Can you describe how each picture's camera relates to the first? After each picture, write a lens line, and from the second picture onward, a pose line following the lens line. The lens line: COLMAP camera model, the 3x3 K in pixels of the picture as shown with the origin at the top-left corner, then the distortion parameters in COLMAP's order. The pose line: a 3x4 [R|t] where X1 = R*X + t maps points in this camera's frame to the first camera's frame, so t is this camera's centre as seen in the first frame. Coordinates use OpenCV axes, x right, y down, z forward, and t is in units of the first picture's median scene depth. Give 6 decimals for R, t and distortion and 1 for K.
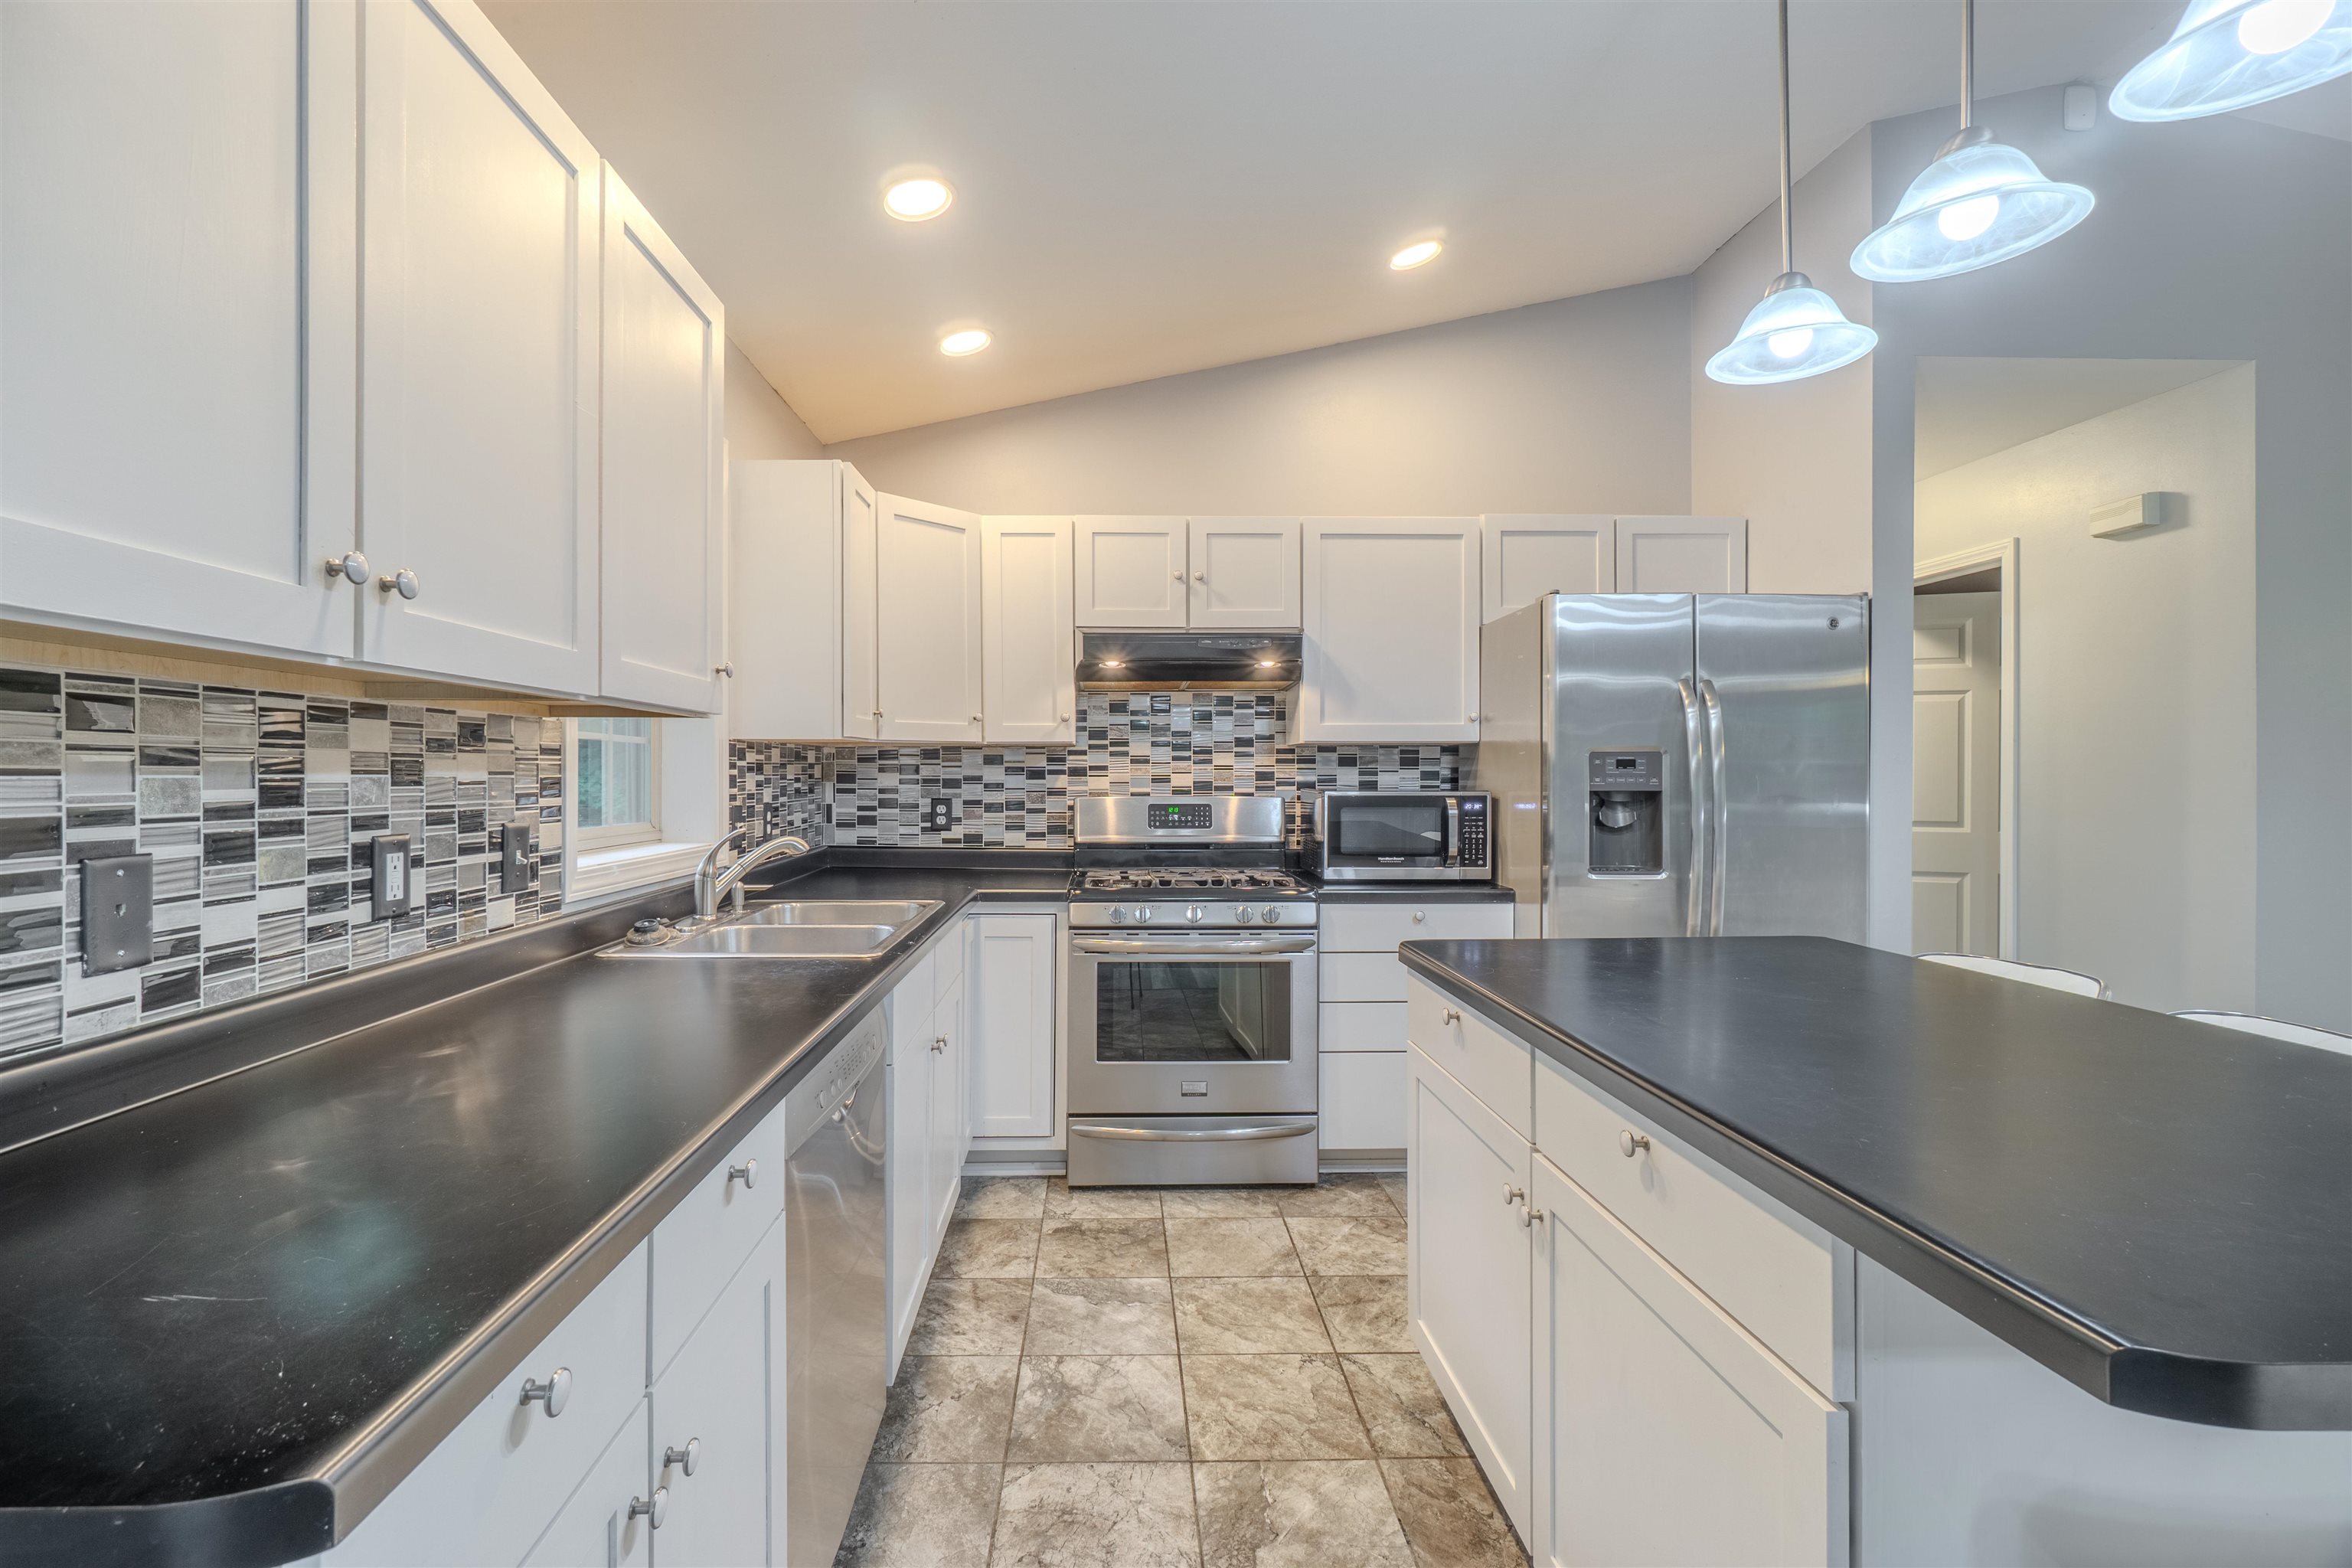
lens RADIAL K [[1041.8, 0, 1176.0], [0, 1041.8, 784.0], [0, 0, 1]] dist [-0.000992, -0.000058]
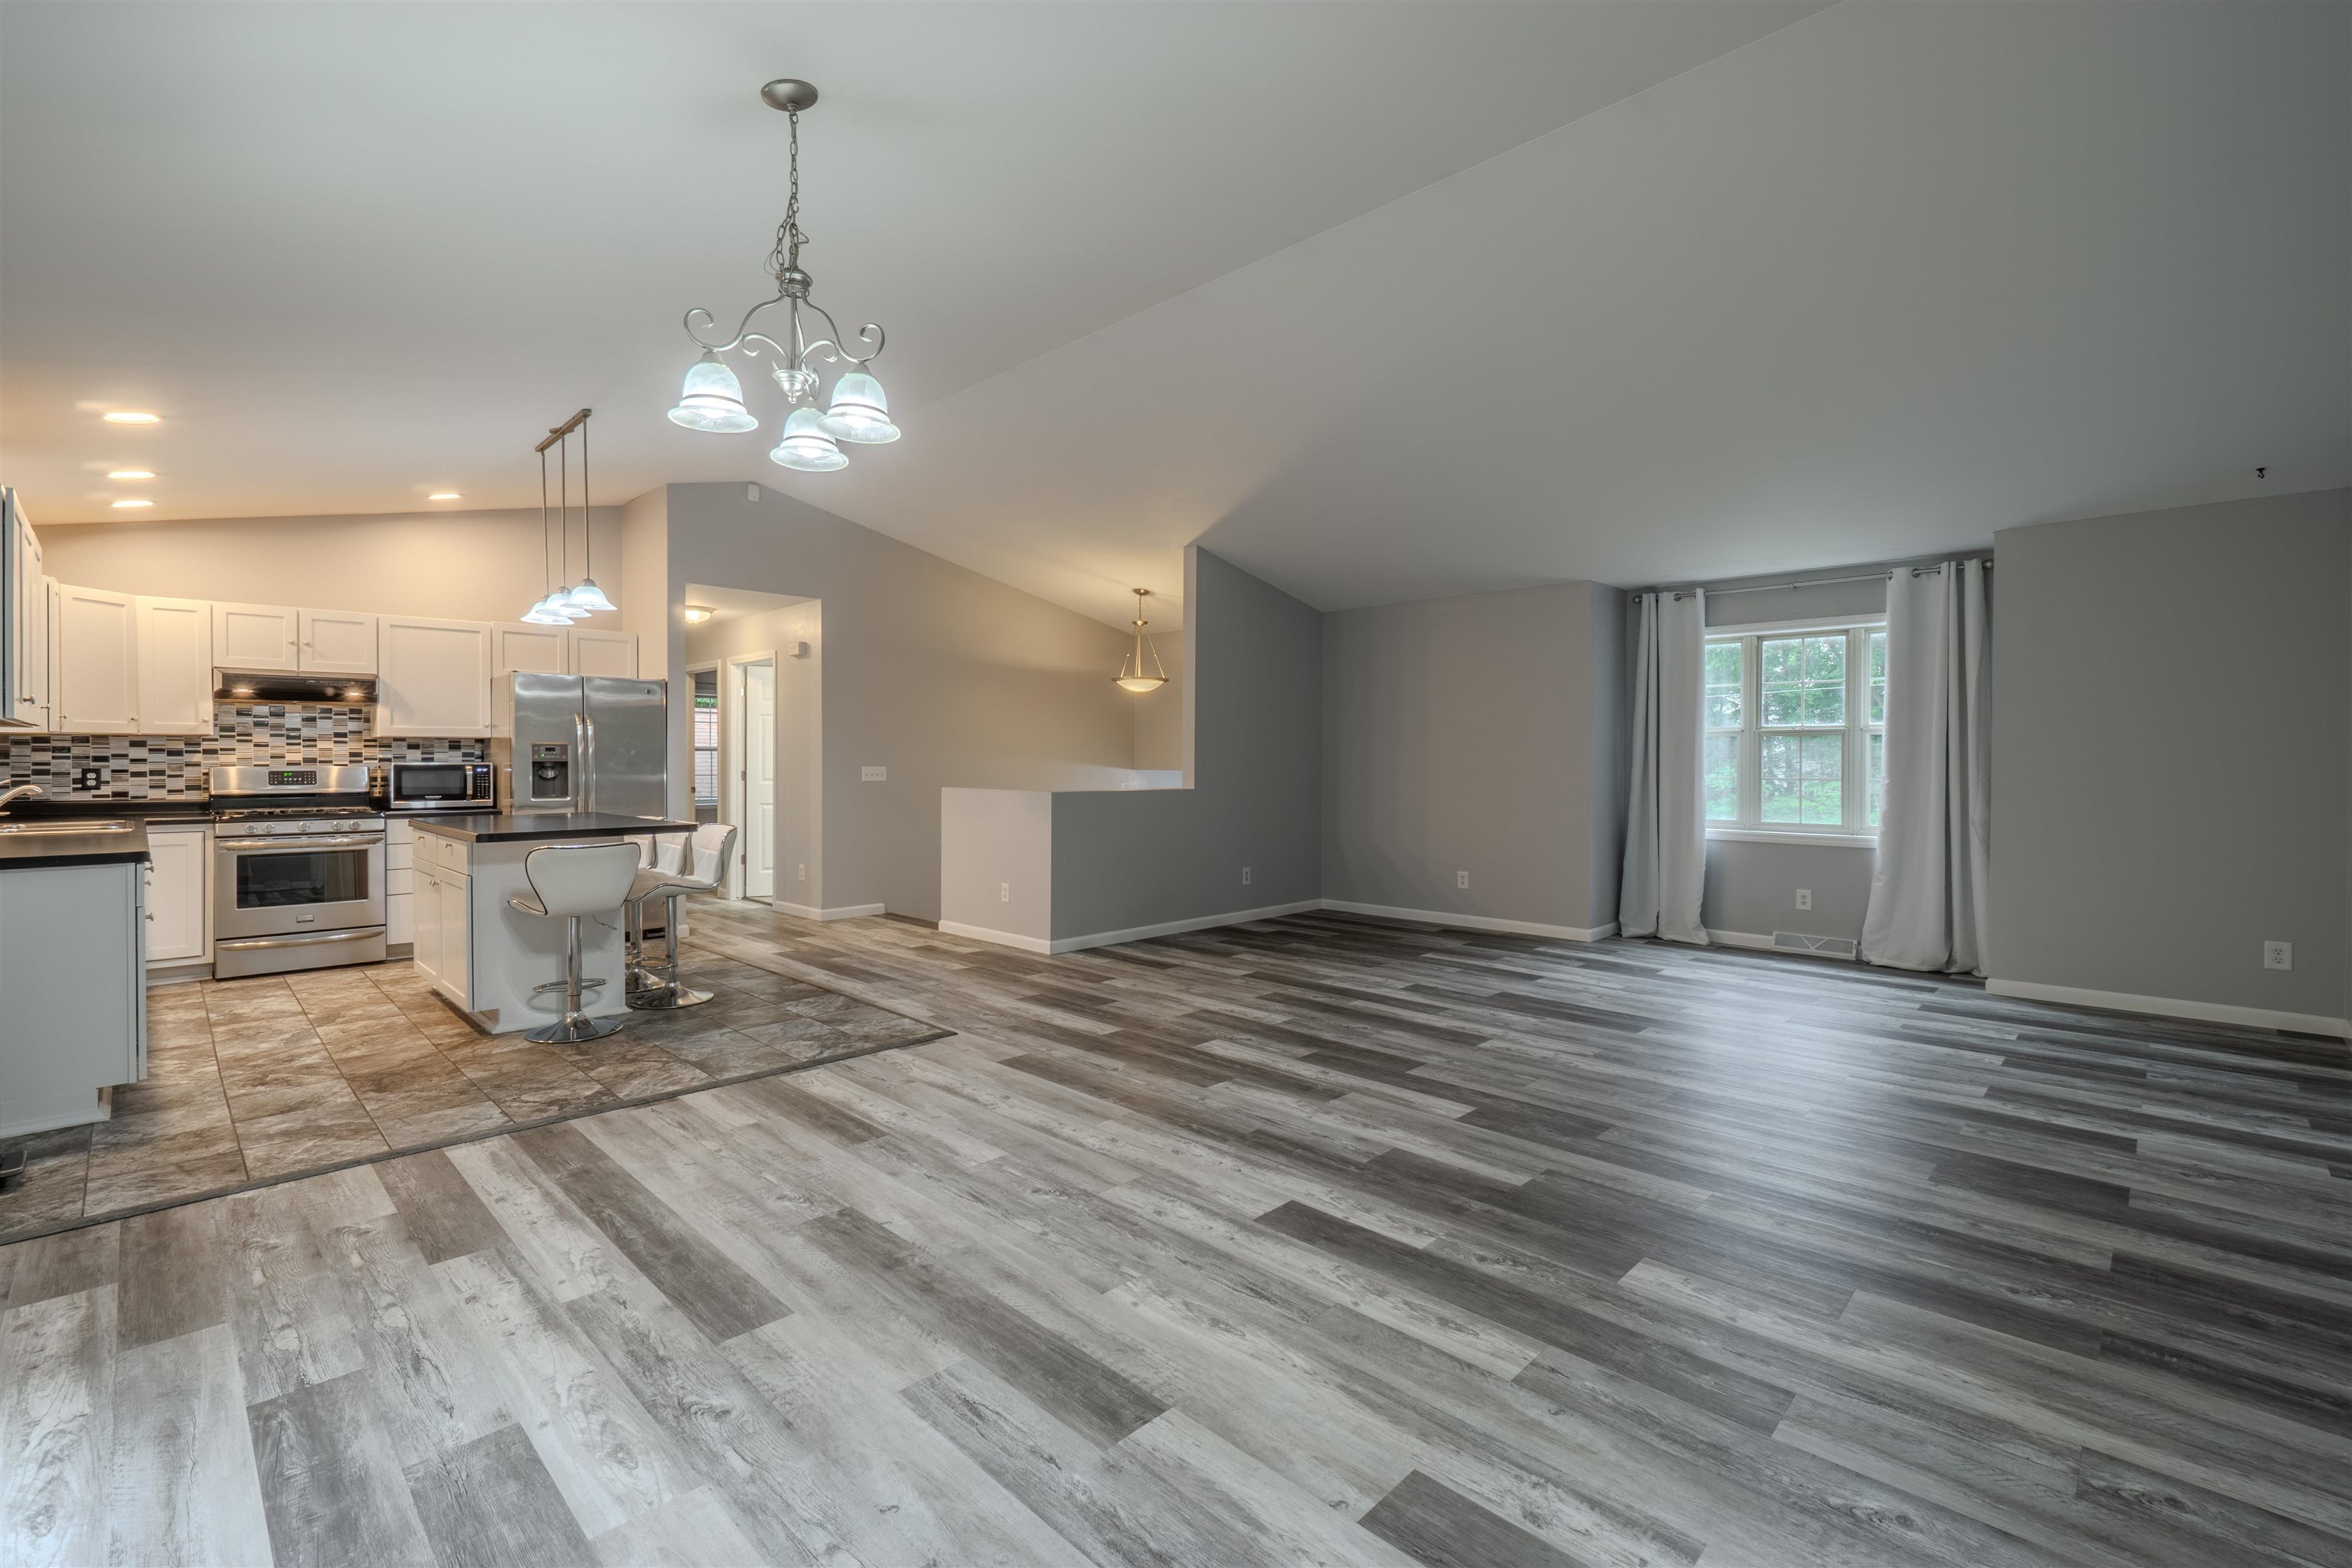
lens RADIAL K [[1013.0, 0, 1143.1], [0, 1013.0, 768.1], [0, 0, 1]] dist [-0.005267, -0.000425]
pose [[0.755950, -0.005628, 0.654605, -0.025580], [0.003941, 0.999984, 0.004046, 0.013769], [-0.654617, -0.000479, 0.755960, -1.188127]]
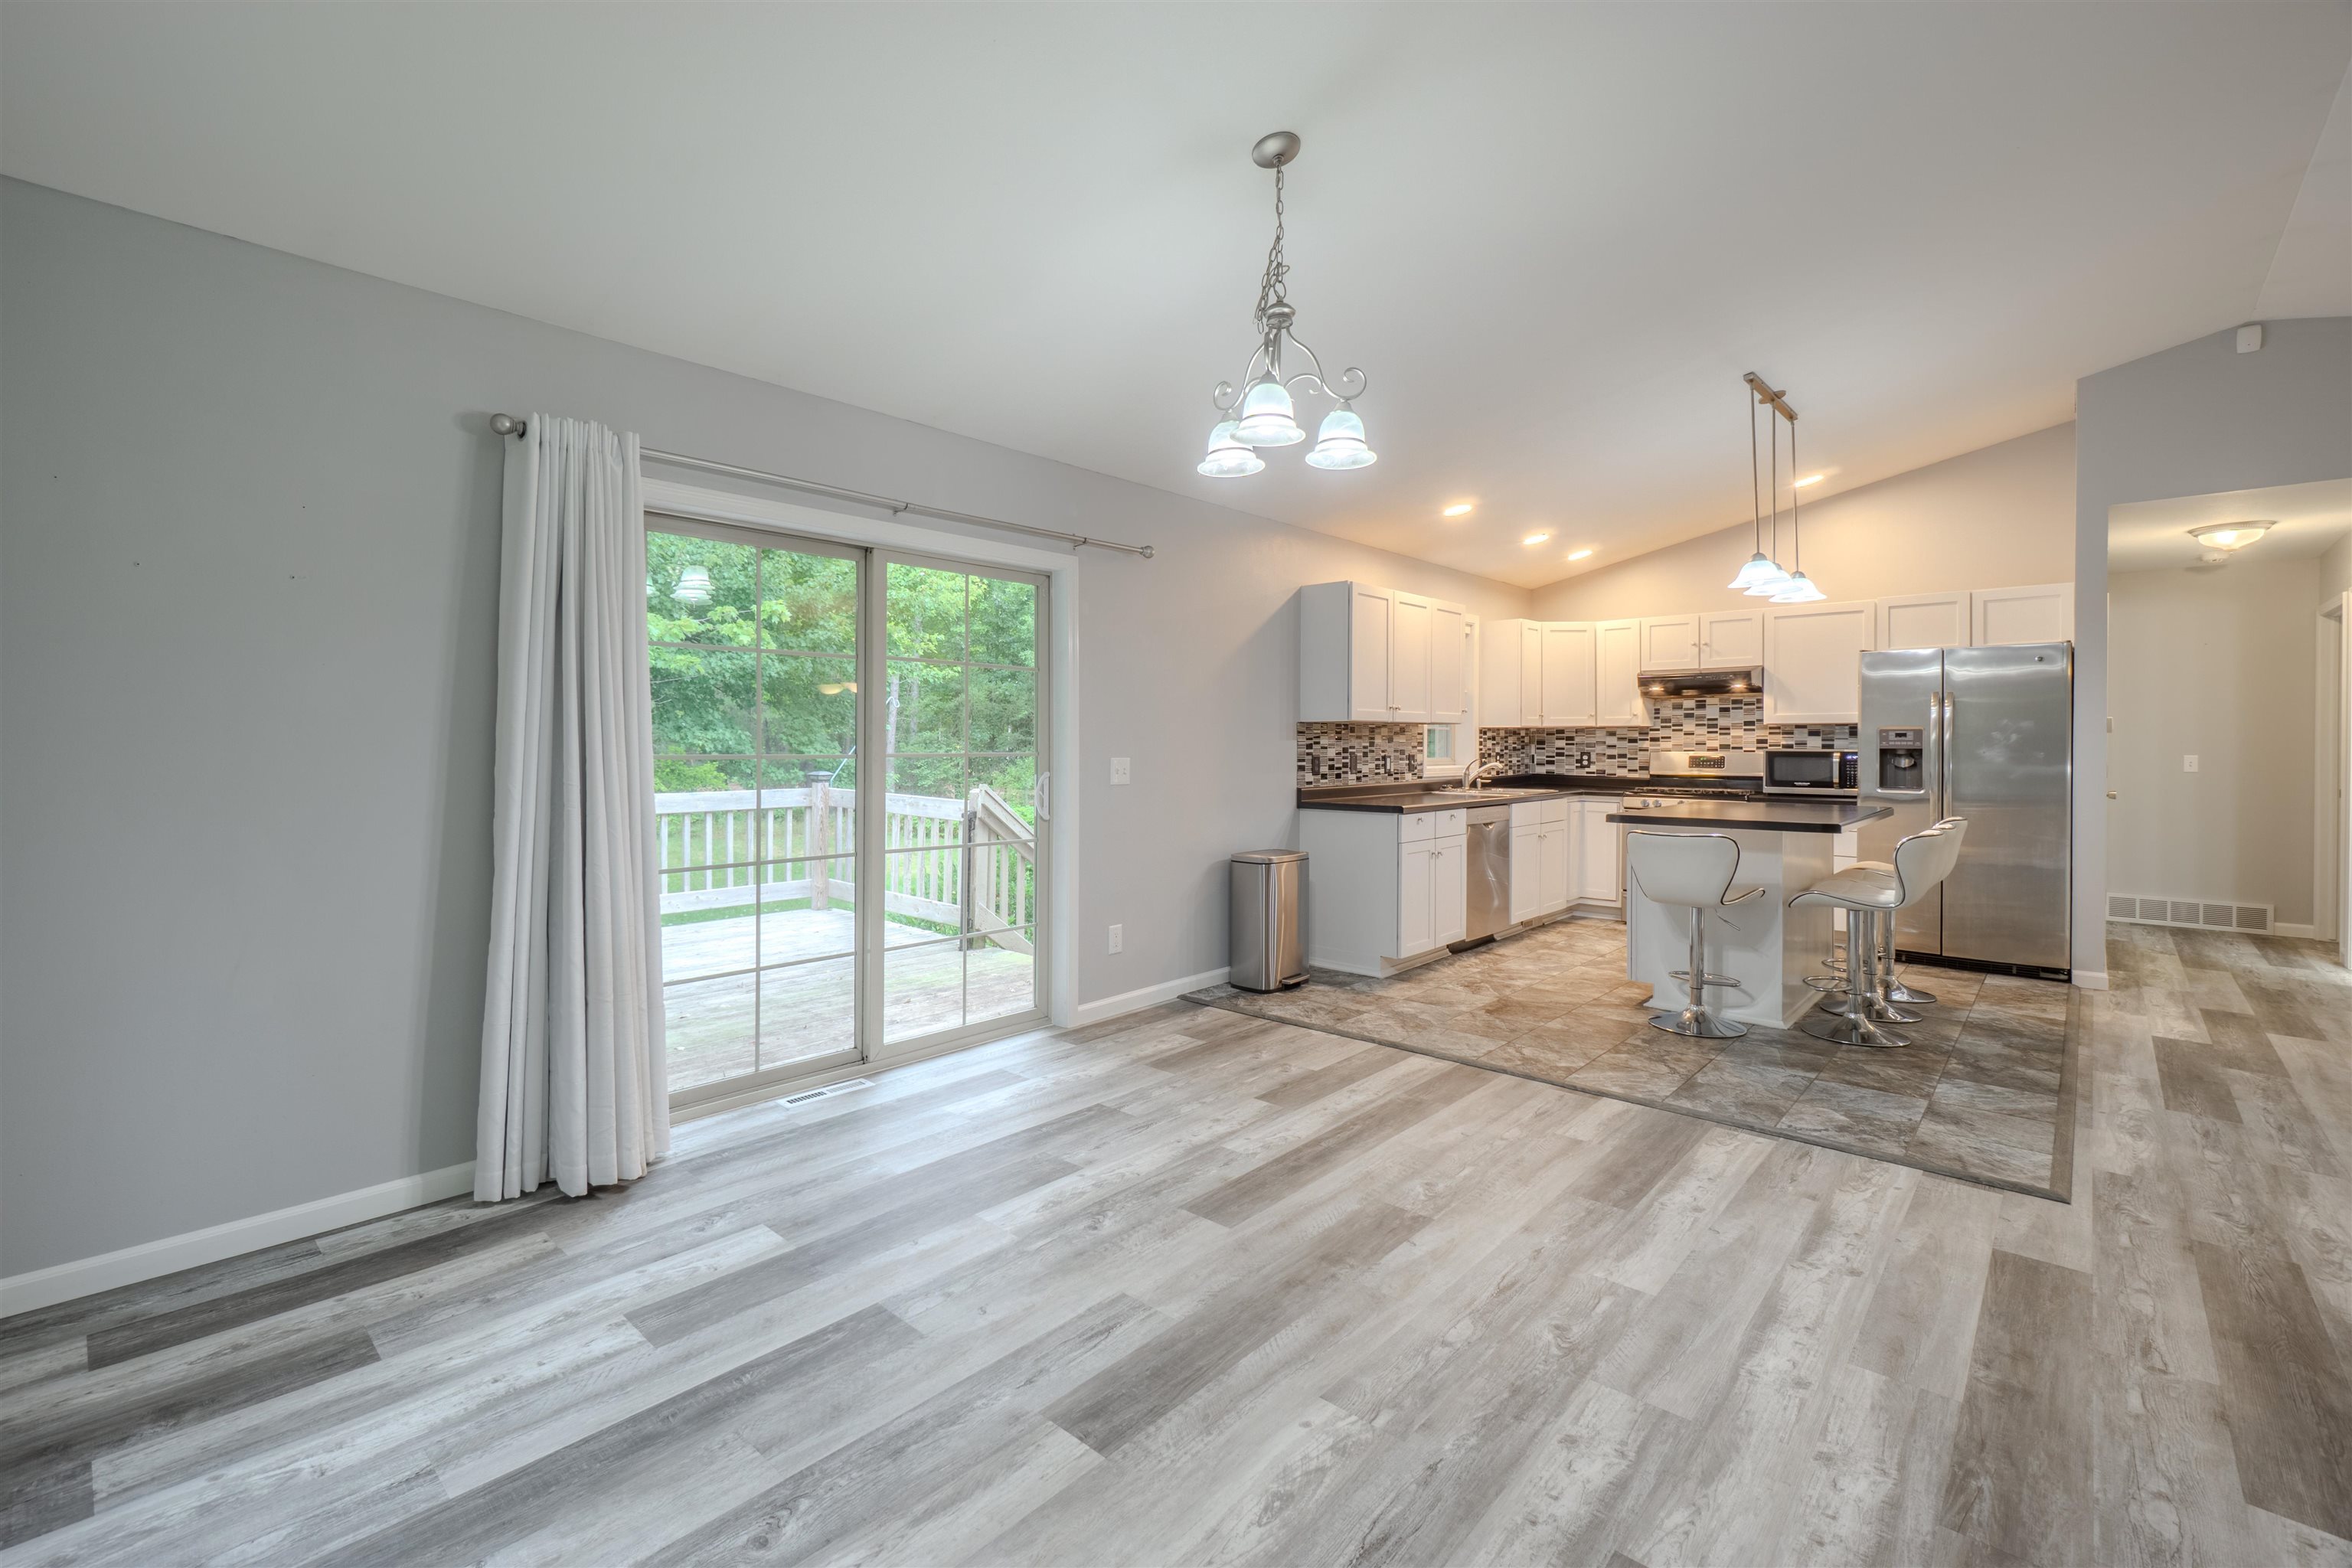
lens RADIAL K [[1020.3, 0, 1125.5], [0, 1020.3, 753.1], [0, 0, 1]] dist [-0.015692, 0.006377]
pose [[0.681363, 0.008526, -0.731896, 0.671460], [-0.007017, 0.999962, 0.005116, 0.012252], [0.731912, 0.001650, 0.681397, -1.122476]]
